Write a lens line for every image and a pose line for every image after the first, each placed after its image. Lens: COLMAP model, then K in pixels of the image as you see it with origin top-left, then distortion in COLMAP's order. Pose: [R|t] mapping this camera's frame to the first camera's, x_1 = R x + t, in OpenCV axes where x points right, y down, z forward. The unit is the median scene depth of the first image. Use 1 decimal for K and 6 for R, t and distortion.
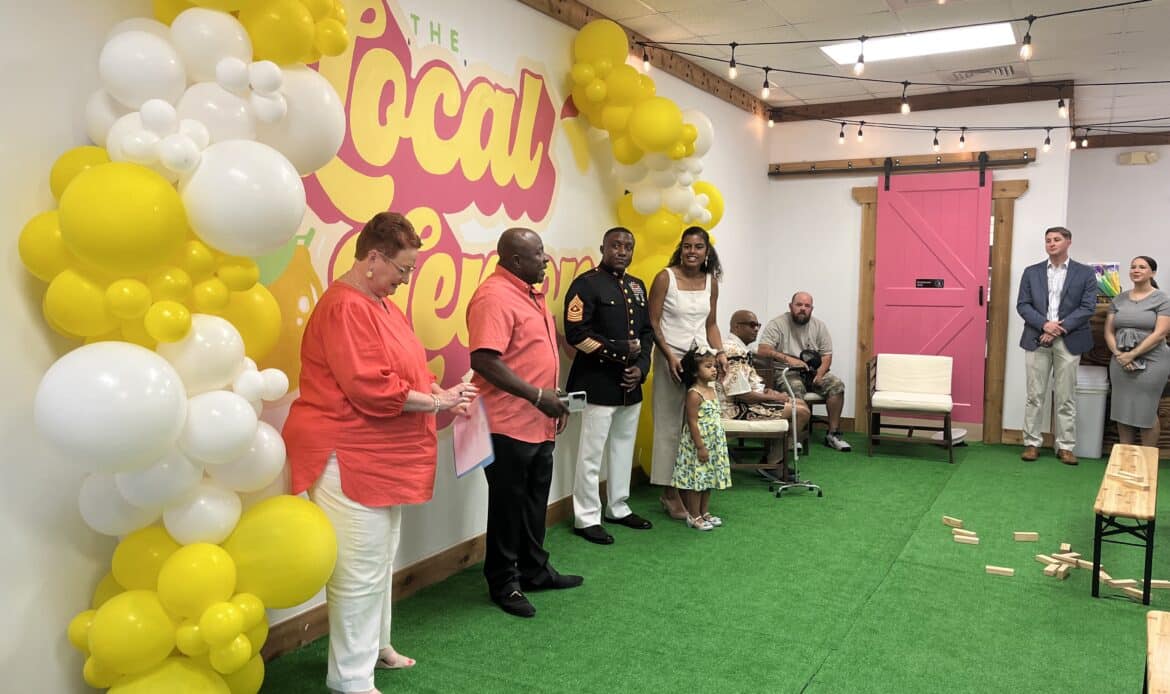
lens RADIAL K [[884.7, 0, 590.0], [0, 884.7, 341.0], [0, 0, 1]] dist [0.067389, -0.096351]
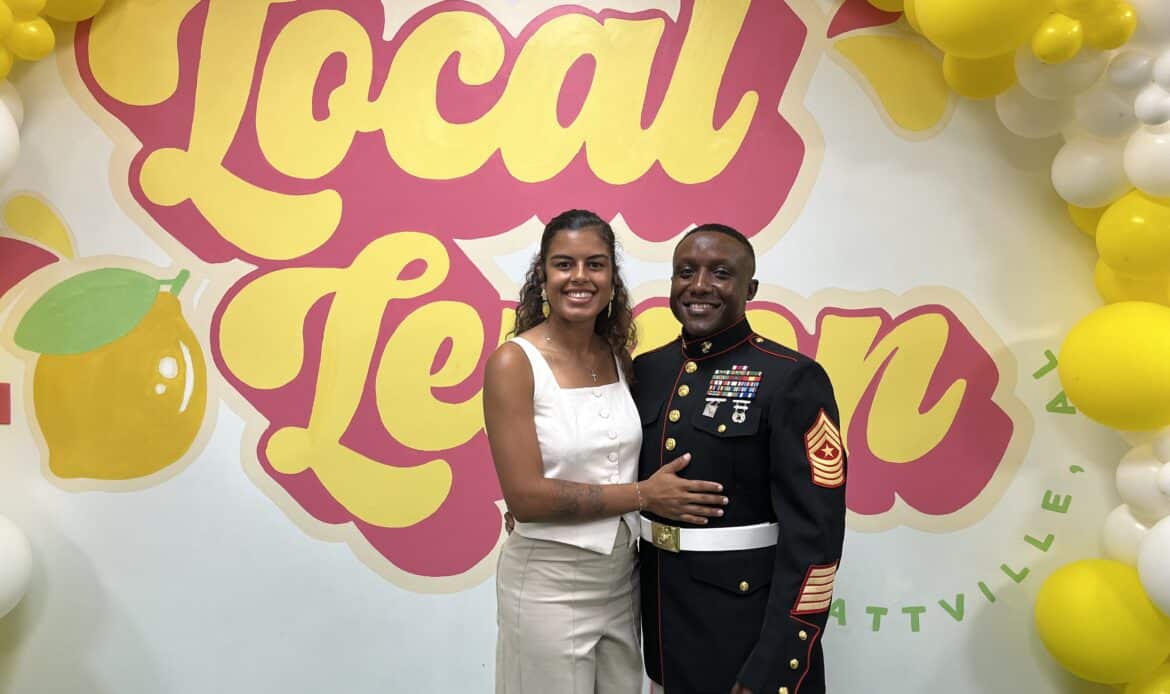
lens RADIAL K [[884.7, 0, 577.3], [0, 884.7, 351.8], [0, 0, 1]] dist [0.067389, -0.096351]
pose [[0.445816, 0.045239, -0.893980, 0.363662], [-0.086726, 0.996206, 0.007163, -0.061466], [0.890913, 0.074338, 0.448049, 0.650771]]
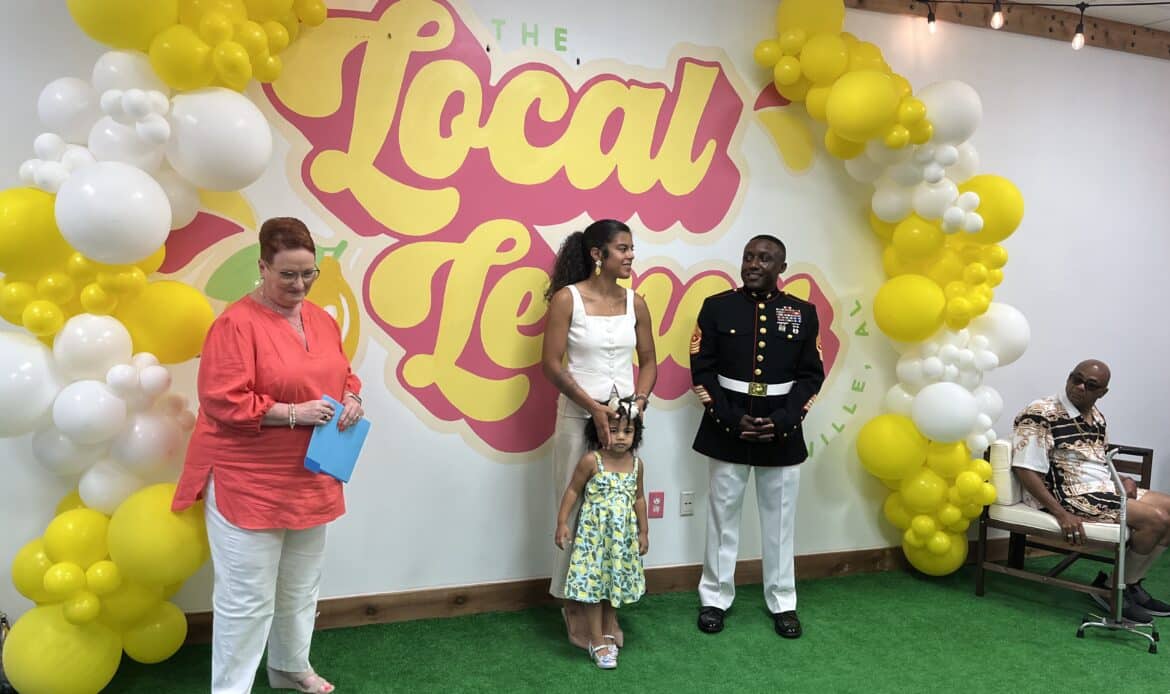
lens RADIAL K [[884.7, 0, 584.0], [0, 884.7, 349.0], [0, 0, 1]] dist [0.067389, -0.096351]
pose [[0.755349, 0.075910, -0.650911, 0.405590], [-0.081276, 0.996451, 0.021890, -0.030532], [0.650263, 0.036369, 0.758838, 0.263546]]
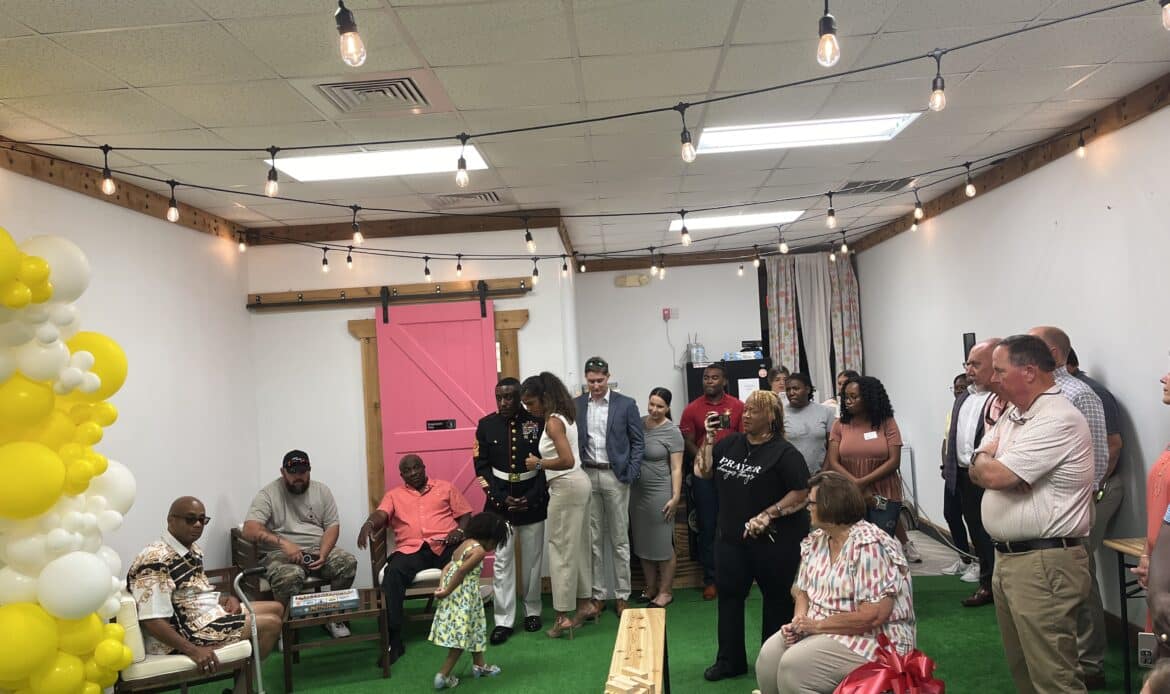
lens RADIAL K [[884.7, 0, 589.4], [0, 884.7, 355.0], [0, 0, 1]] dist [0.067389, -0.096351]
pose [[0.890275, -0.051653, 0.452484, 0.176580], [0.099946, 0.991486, -0.083463, -0.069129], [-0.444321, 0.119529, 0.887858, 0.209732]]
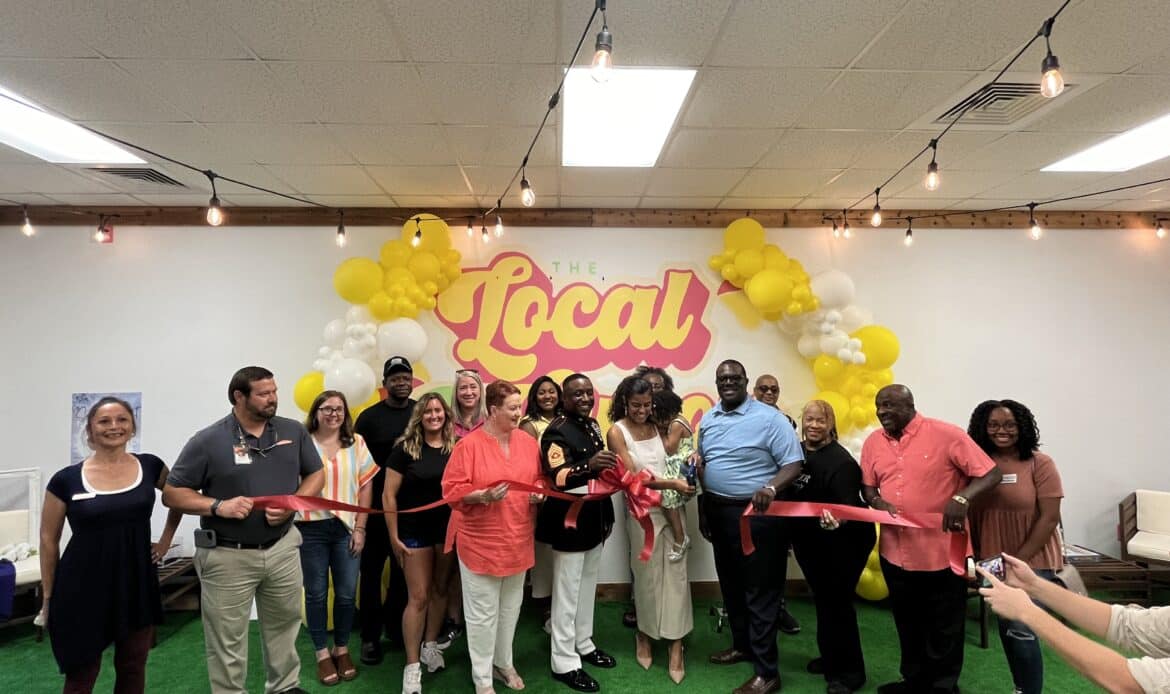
lens RADIAL K [[603.0, 0, 582.6], [0, 603.0, 348.3], [0, 0, 1]] dist [0.006298, 0.001129]
pose [[0.523164, -0.043919, -0.851100, 0.645364], [-0.058552, 0.994459, -0.087308, -0.072843], [0.850218, 0.095510, 0.517694, 0.340638]]
